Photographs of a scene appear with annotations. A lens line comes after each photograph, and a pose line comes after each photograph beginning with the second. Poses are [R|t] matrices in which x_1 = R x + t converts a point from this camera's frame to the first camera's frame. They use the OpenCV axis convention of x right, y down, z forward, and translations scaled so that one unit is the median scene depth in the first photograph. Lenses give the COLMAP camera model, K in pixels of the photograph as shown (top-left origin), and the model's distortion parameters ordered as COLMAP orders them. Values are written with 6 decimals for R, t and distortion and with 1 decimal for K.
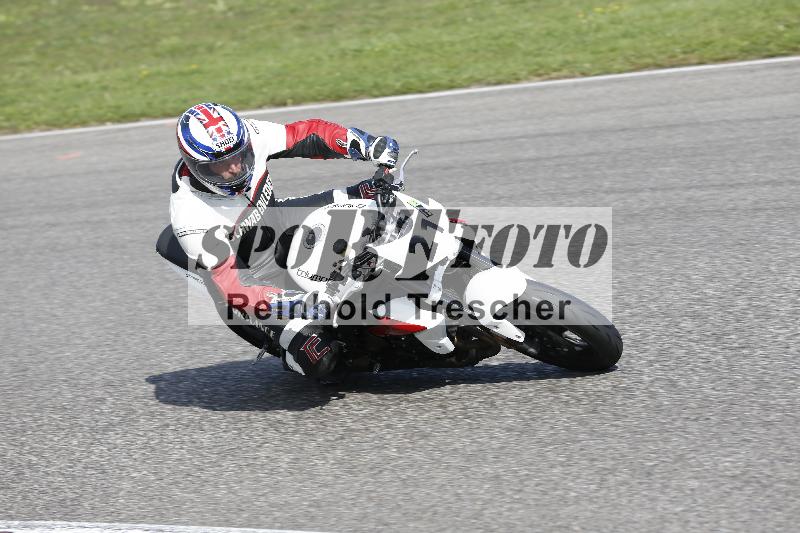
lens RADIAL K [[4308.0, 0, 400.0], [0, 4308.0, 266.5], [0, 0, 1]] dist [0.918996, -3.100580]
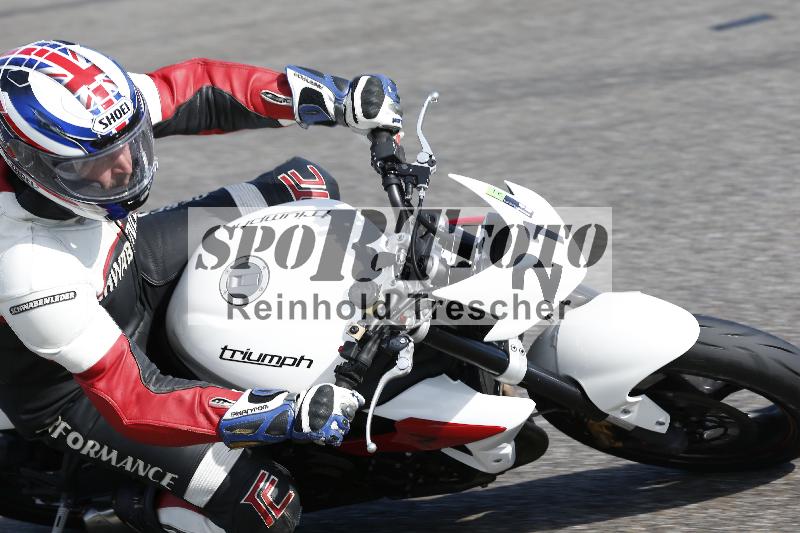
lens RADIAL K [[4308.0, 0, 400.0], [0, 4308.0, 266.5], [0, 0, 1]] dist [0.918996, -3.100580]
pose [[0.870323, -0.119070, 0.477871, -0.145462], [0.123316, 0.992110, 0.022613, -0.010703], [-0.476793, 0.039249, 0.878139, 0.312209]]
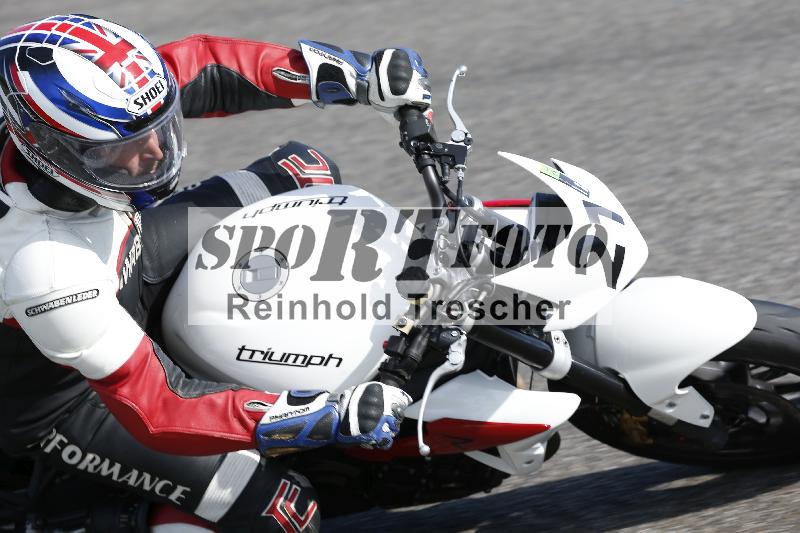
lens RADIAL K [[4308.0, 0, 400.0], [0, 4308.0, 266.5], [0, 0, 1]] dist [0.918996, -3.100580]
pose [[0.794712, -0.136226, 0.591502, -0.168092], [0.144798, 0.988904, 0.033206, -0.012685], [-0.589462, 0.059259, 0.805619, 0.353403]]
